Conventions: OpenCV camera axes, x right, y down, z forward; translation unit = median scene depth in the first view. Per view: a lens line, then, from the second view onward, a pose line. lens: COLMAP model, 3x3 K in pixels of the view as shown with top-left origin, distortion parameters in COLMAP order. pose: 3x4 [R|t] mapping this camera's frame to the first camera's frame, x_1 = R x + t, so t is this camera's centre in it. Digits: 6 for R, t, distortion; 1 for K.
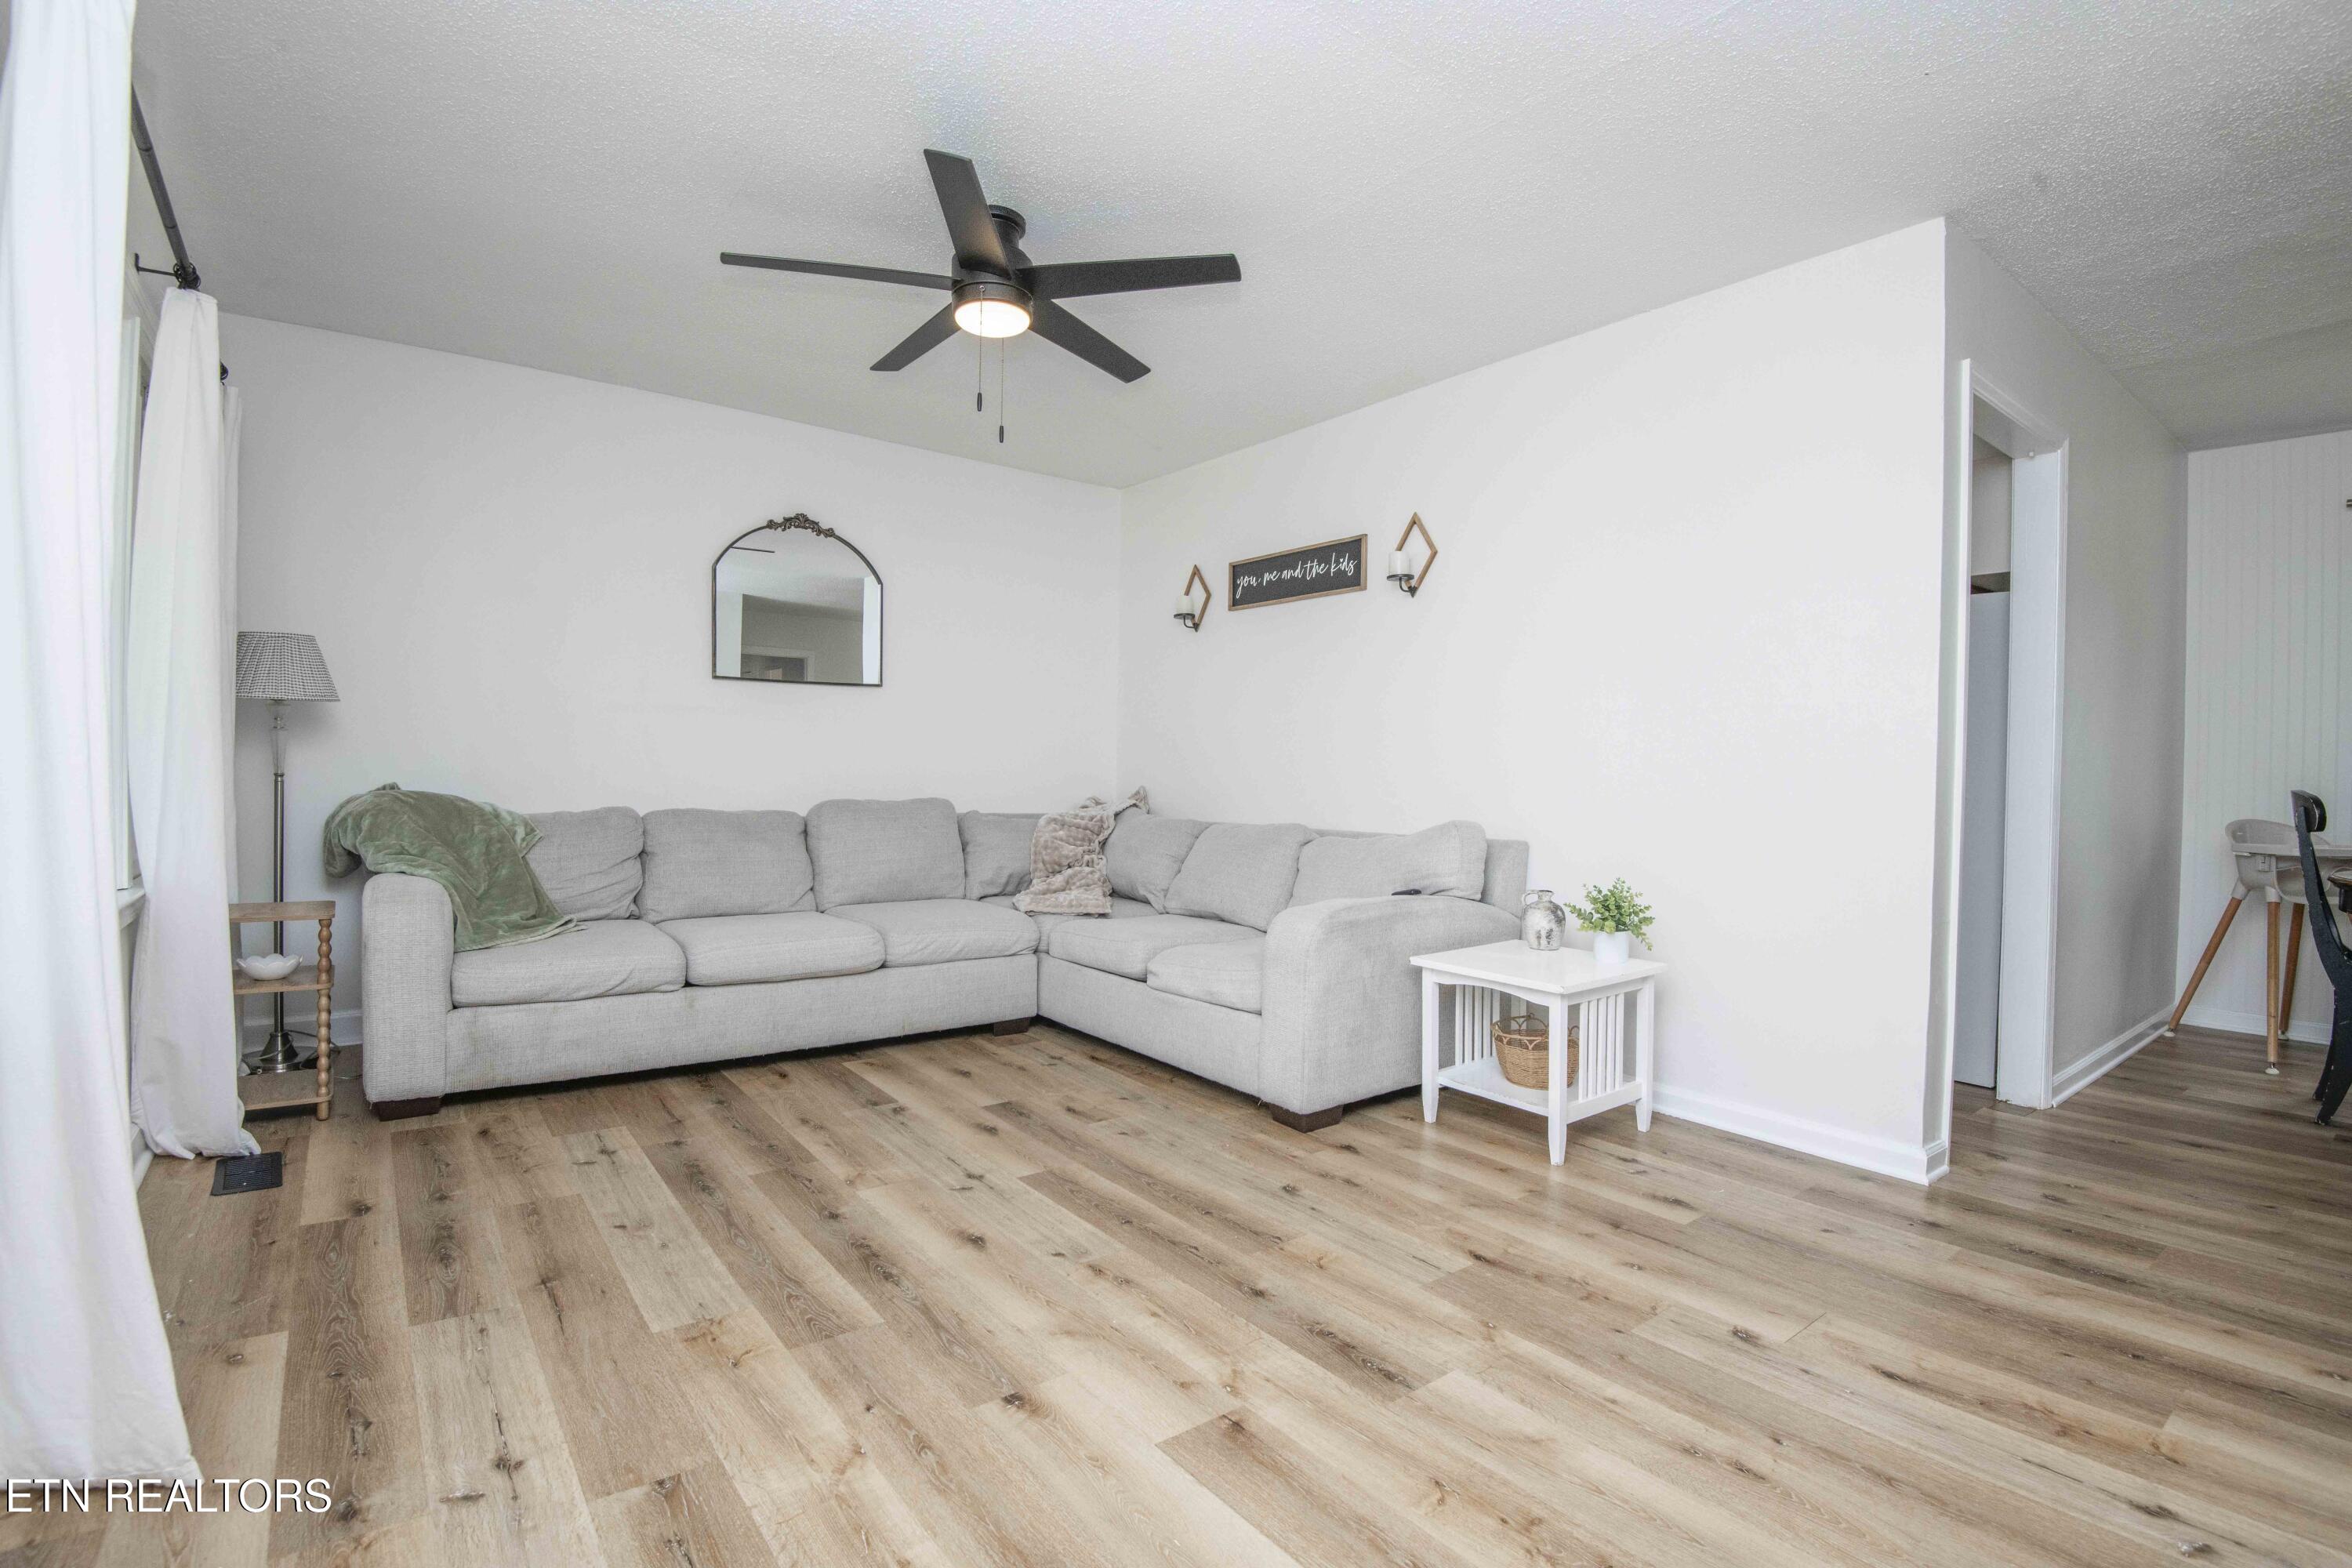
lens RADIAL K [[1086.7, 0, 1183.8], [0, 1086.7, 781.9], [0, 0, 1]] dist [0.000327, -0.032583]
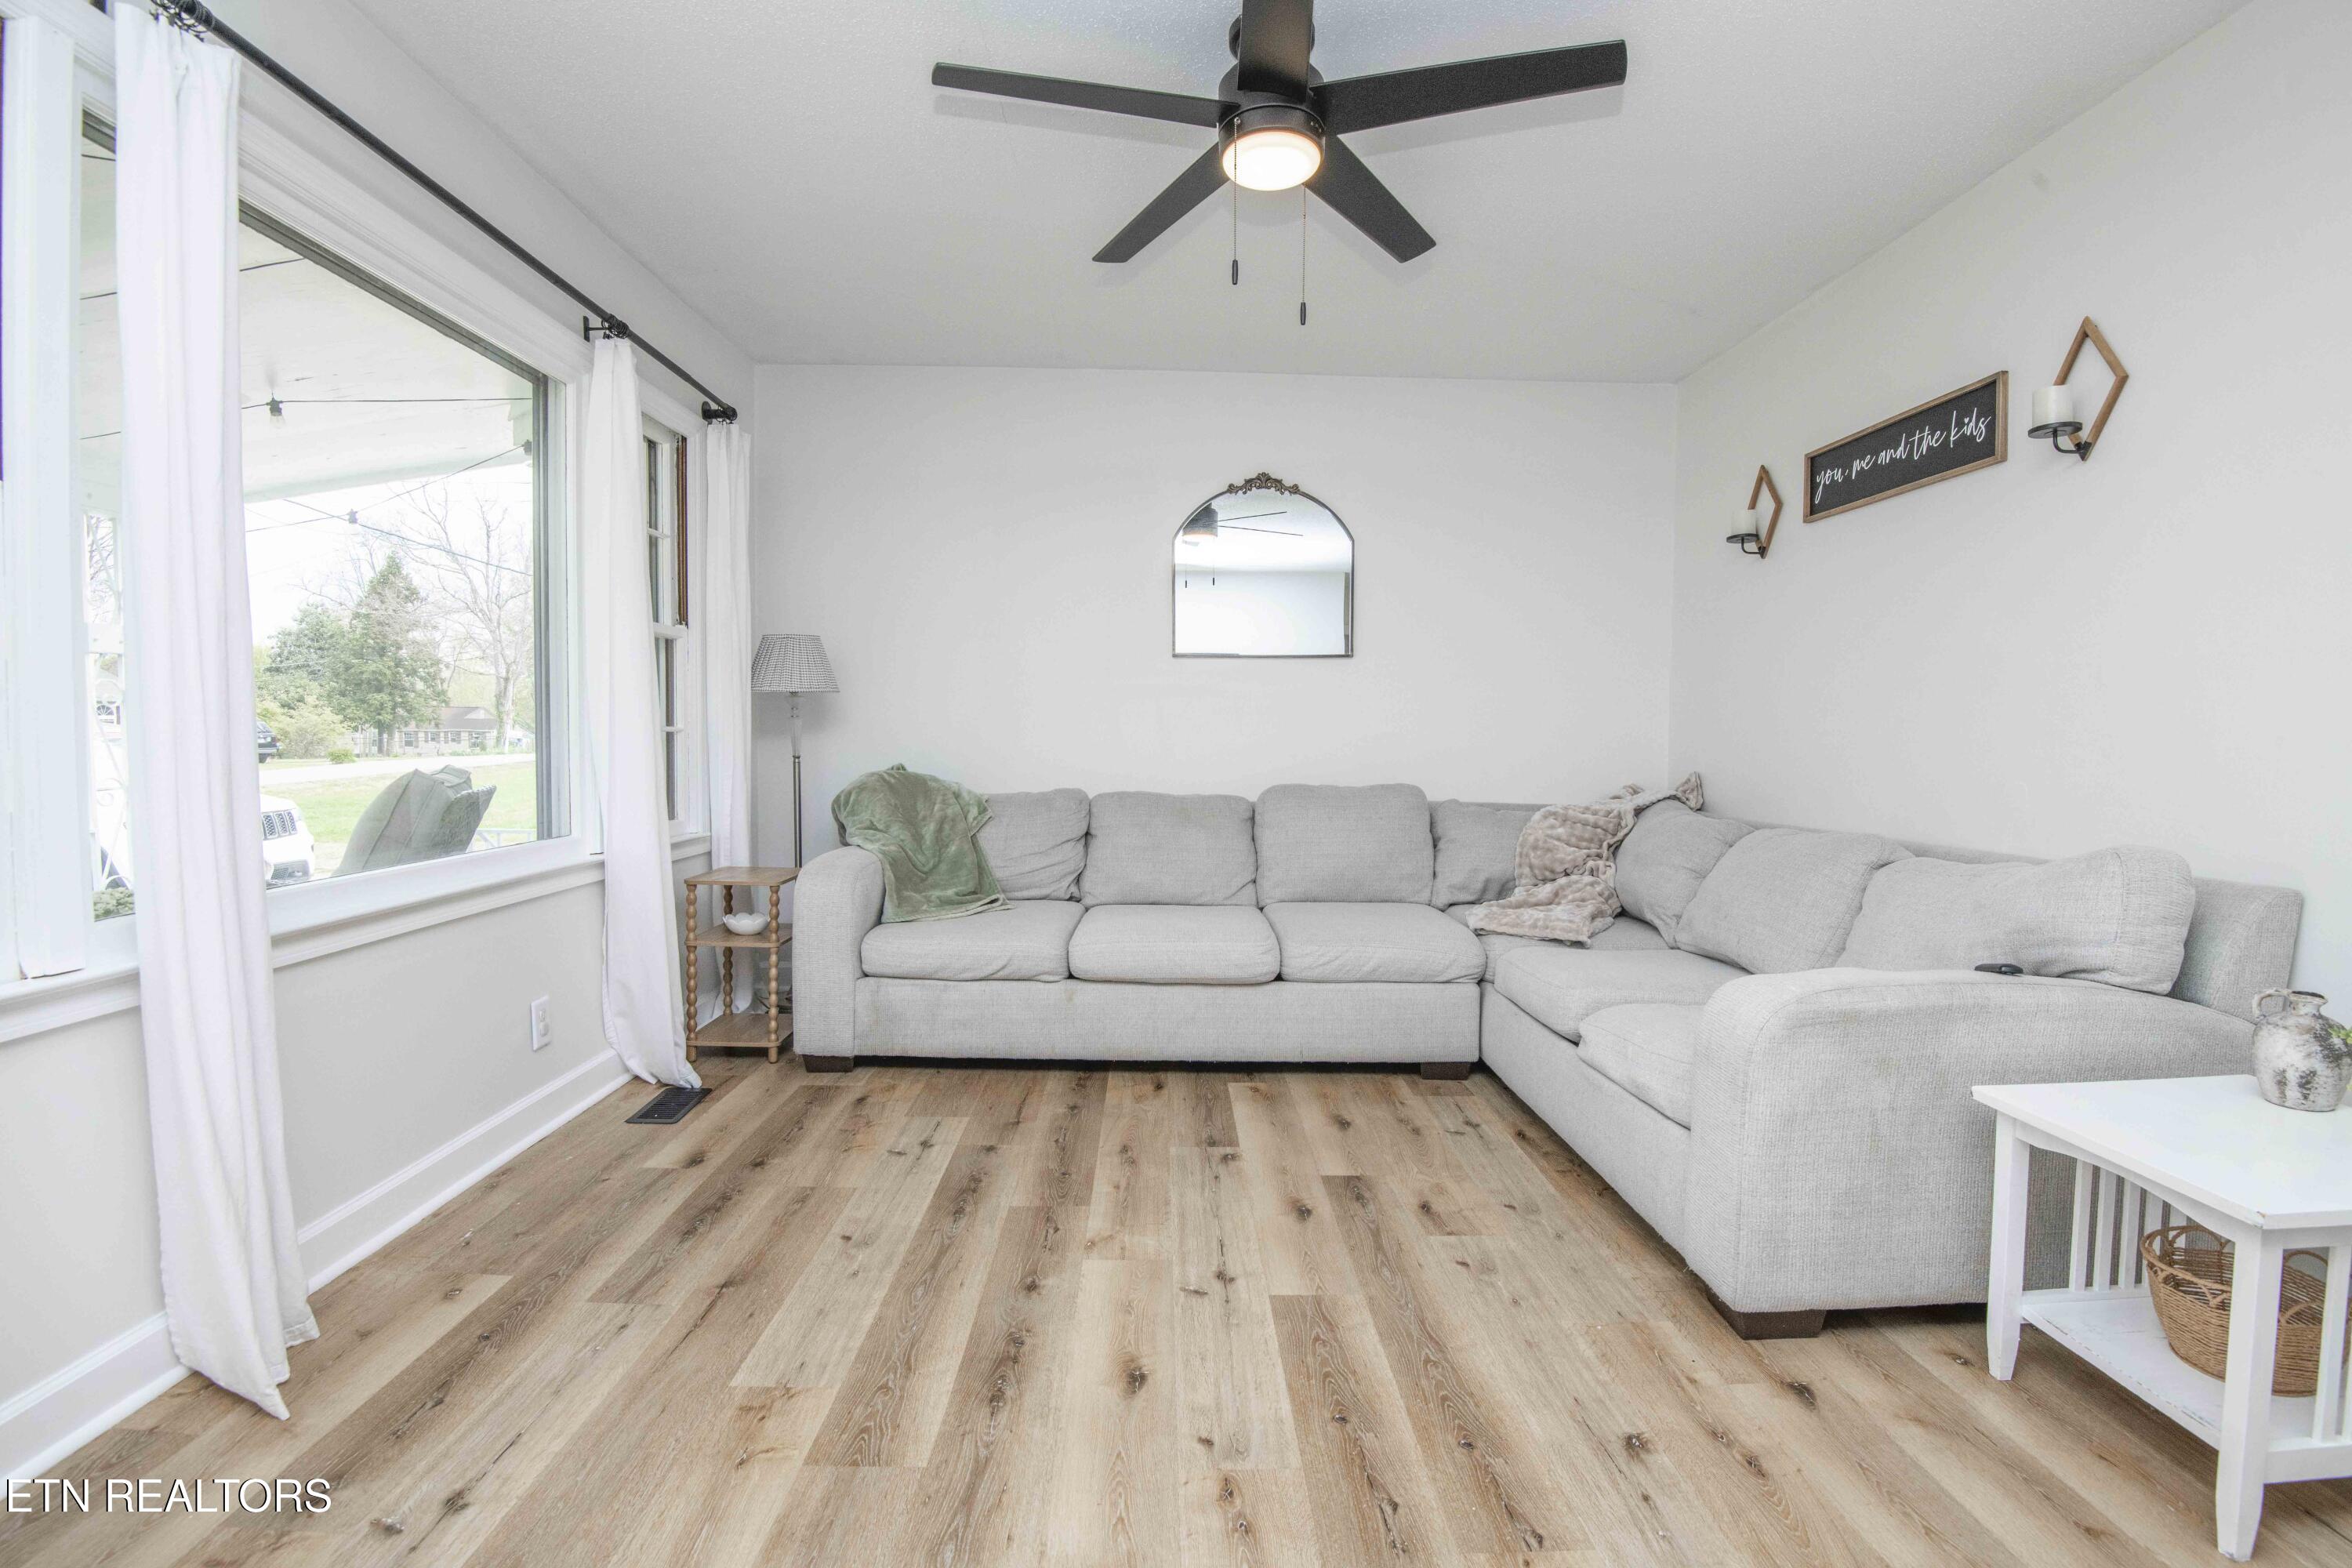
lens RADIAL K [[1086.7, 0, 1183.8], [0, 1086.7, 781.9], [0, 0, 1]] dist [0.000327, -0.032583]
pose [[0.806381, 0.016972, -0.591152, 0.201742], [-0.003655, 0.999712, 0.023716, -0.009432], [0.591384, -0.016964, 0.806211, 0.303337]]
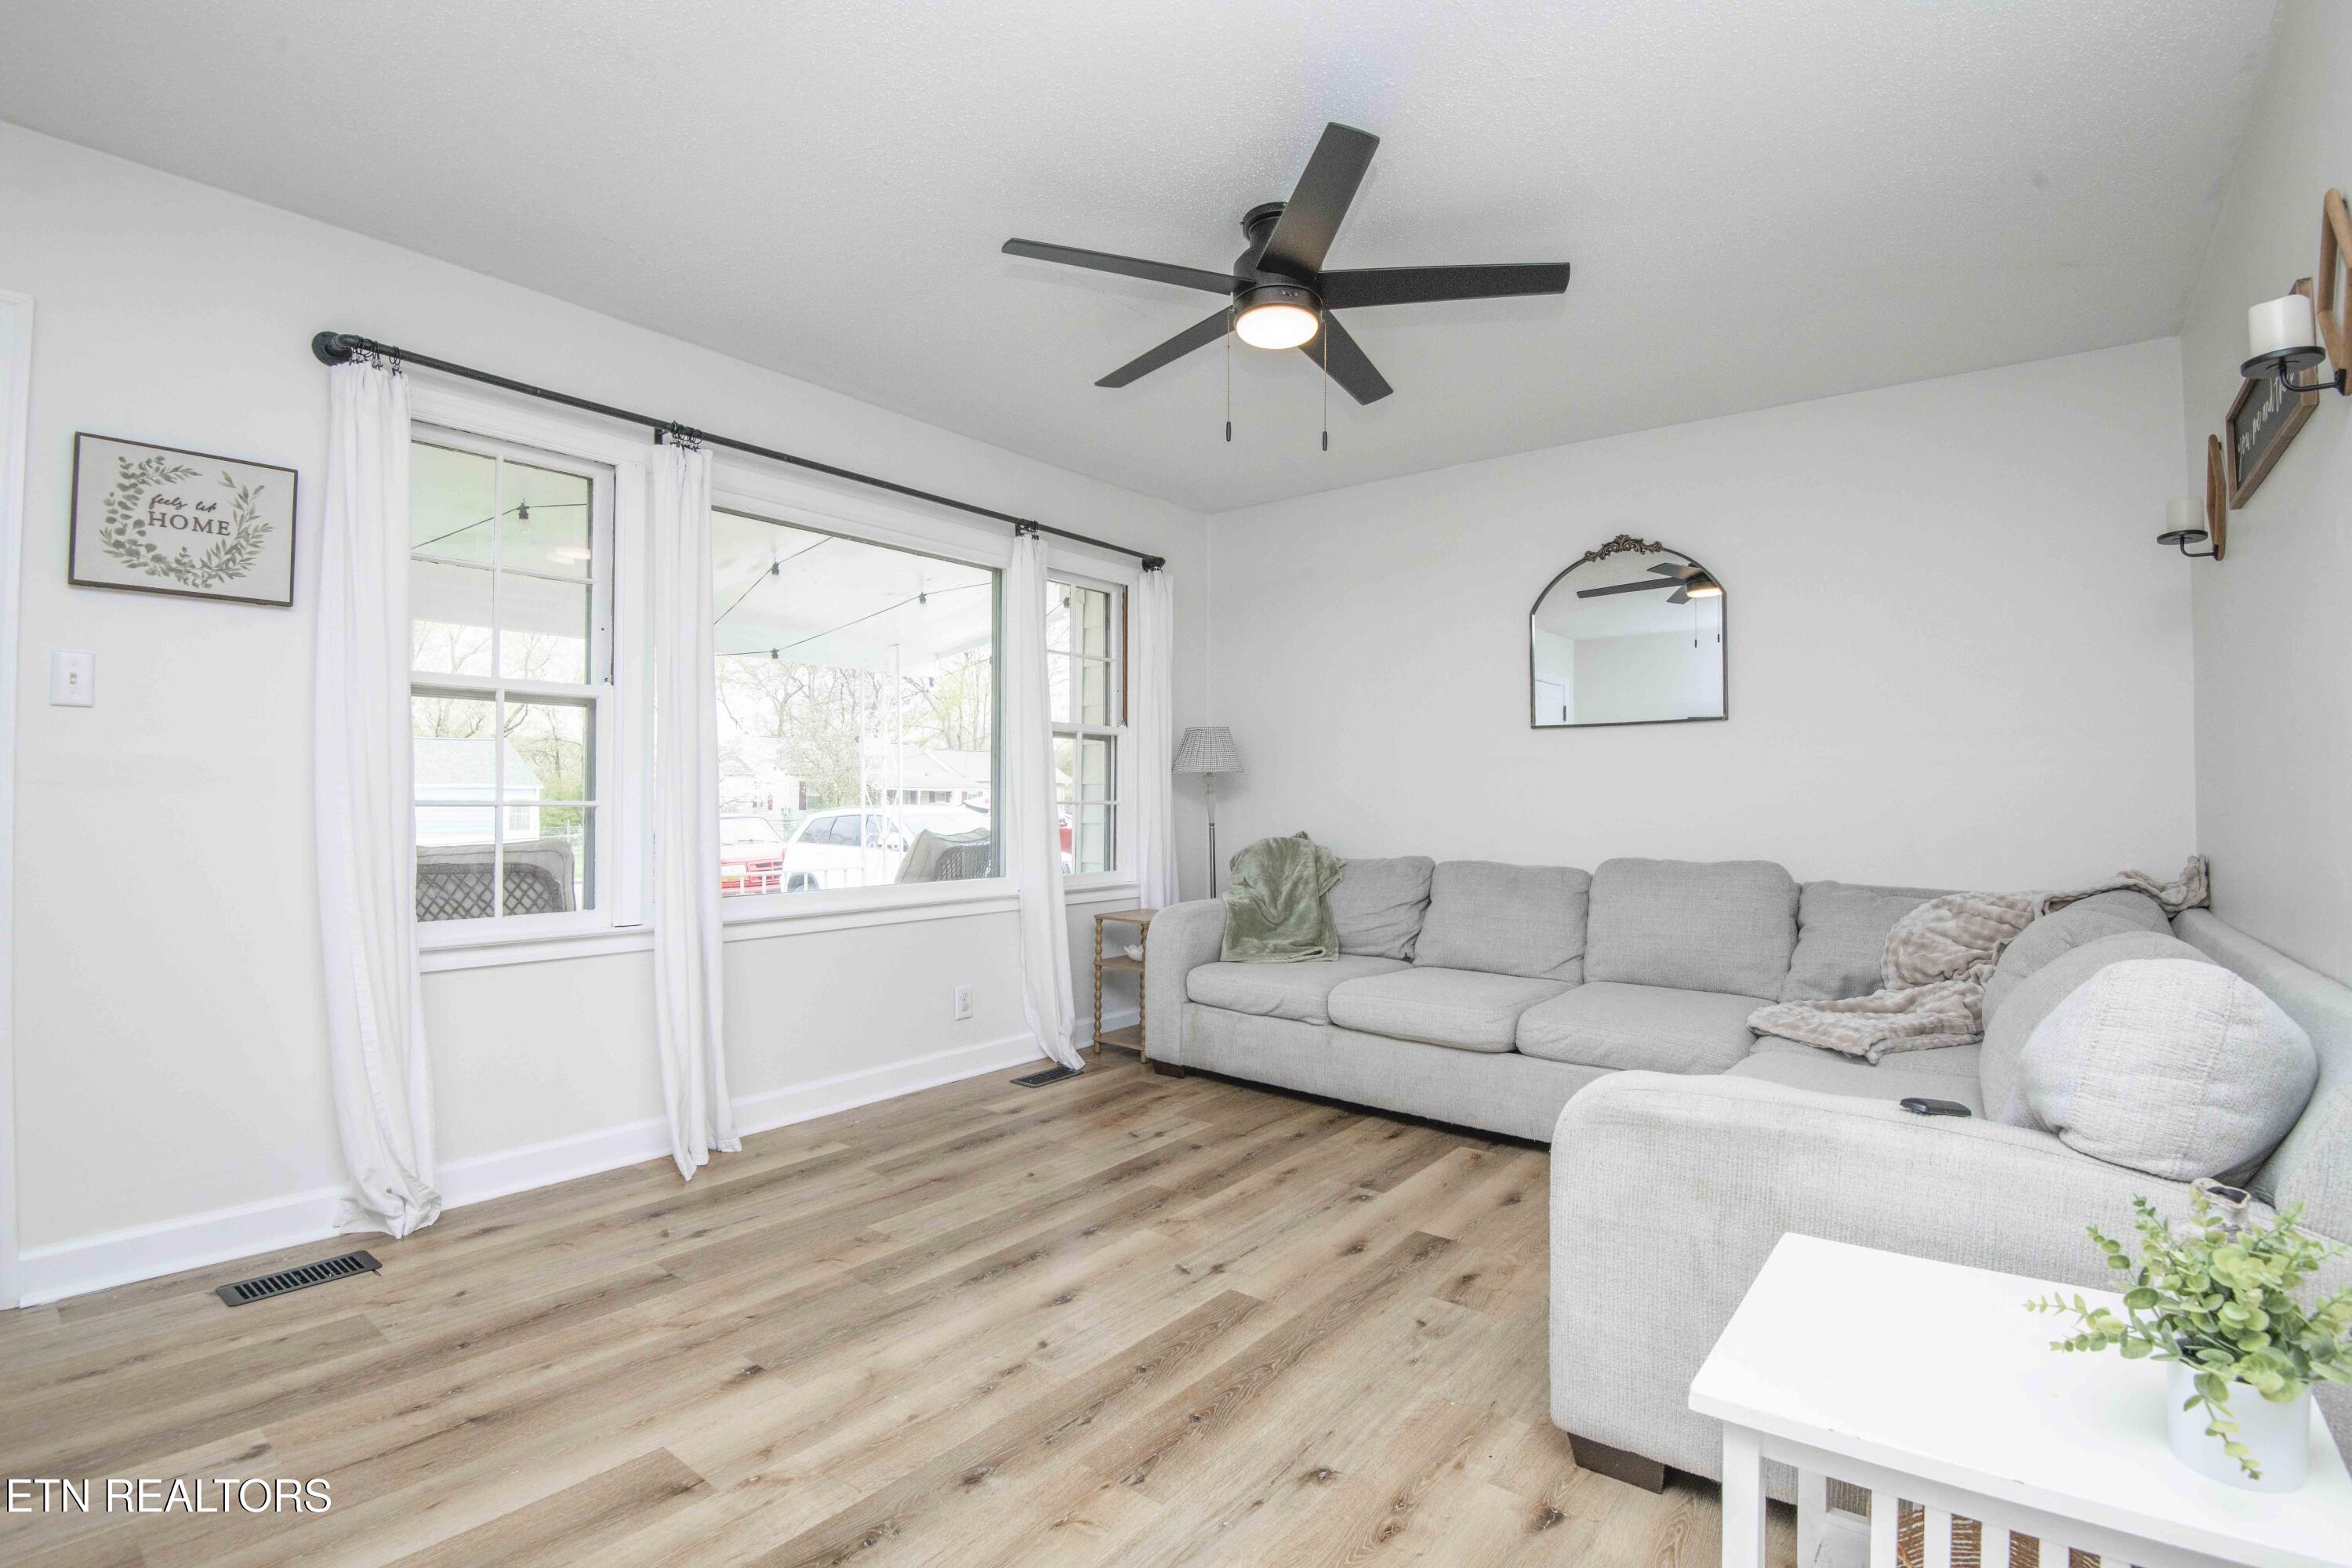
lens RADIAL K [[1086.7, 0, 1183.8], [0, 1086.7, 781.9], [0, 0, 1]] dist [0.000327, -0.032583]
pose [[0.242753, -0.031507, -0.969576, 0.592272], [-0.012448, 0.999289, -0.035589, -0.012147], [0.970008, 0.020708, 0.242188, 0.625409]]
